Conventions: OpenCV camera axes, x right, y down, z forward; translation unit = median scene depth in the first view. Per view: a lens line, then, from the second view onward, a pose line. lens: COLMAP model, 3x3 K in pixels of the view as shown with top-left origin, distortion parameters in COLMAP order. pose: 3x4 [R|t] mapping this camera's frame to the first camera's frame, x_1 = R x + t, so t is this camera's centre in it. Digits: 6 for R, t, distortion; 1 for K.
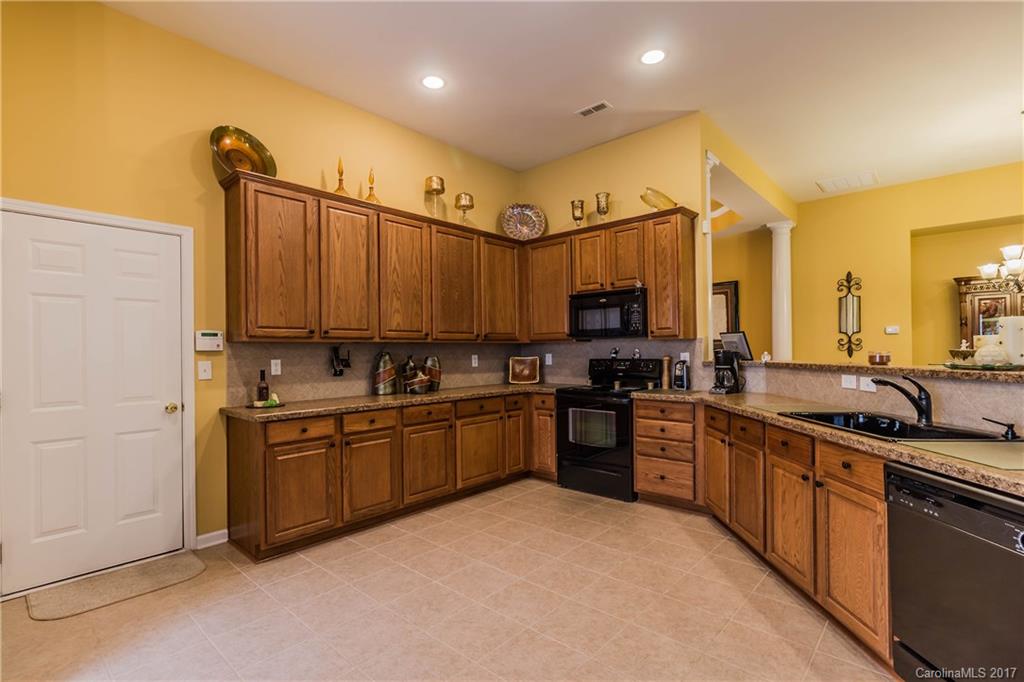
lens RADIAL K [[478.6, 0, 504.8], [0, 478.6, 348.4], [0, 0, 1]] dist [0.007475, 0.000198]
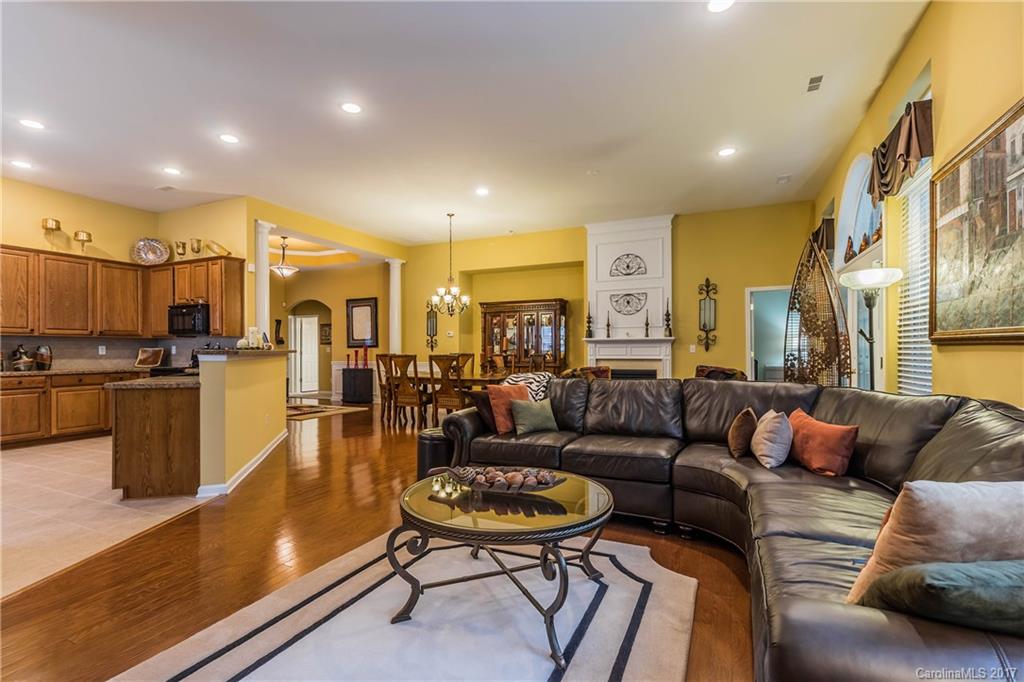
lens RADIAL K [[478.6, 0, 504.8], [0, 478.6, 348.4], [0, 0, 1]] dist [0.007475, 0.000198]
pose [[0.956013, 0.009812, 0.293161, 0.757109], [-0.009446, 0.999952, -0.002665, 0.015930], [-0.293173, -0.000221, 0.956059, -0.792901]]
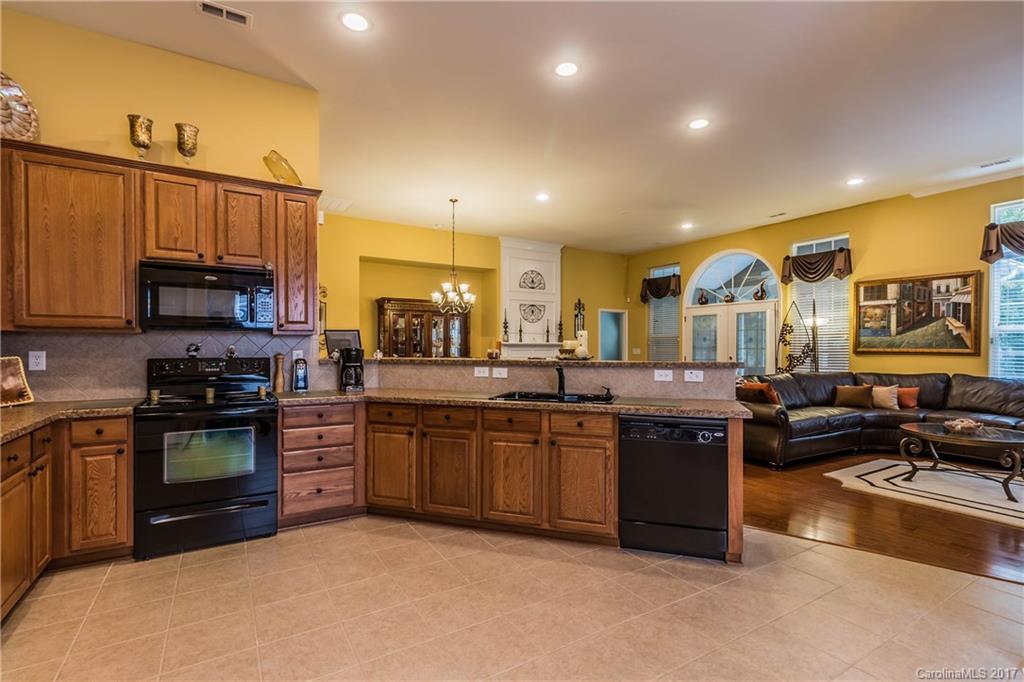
lens RADIAL K [[478.6, 0, 504.8], [0, 478.6, 348.4], [0, 0, 1]] dist [0.007475, 0.000198]
pose [[0.286663, 0.008942, 0.957990, -0.374160], [-0.010353, 0.999927, -0.006235, 0.007111], [-0.957976, -0.008131, 0.286735, 0.370361]]
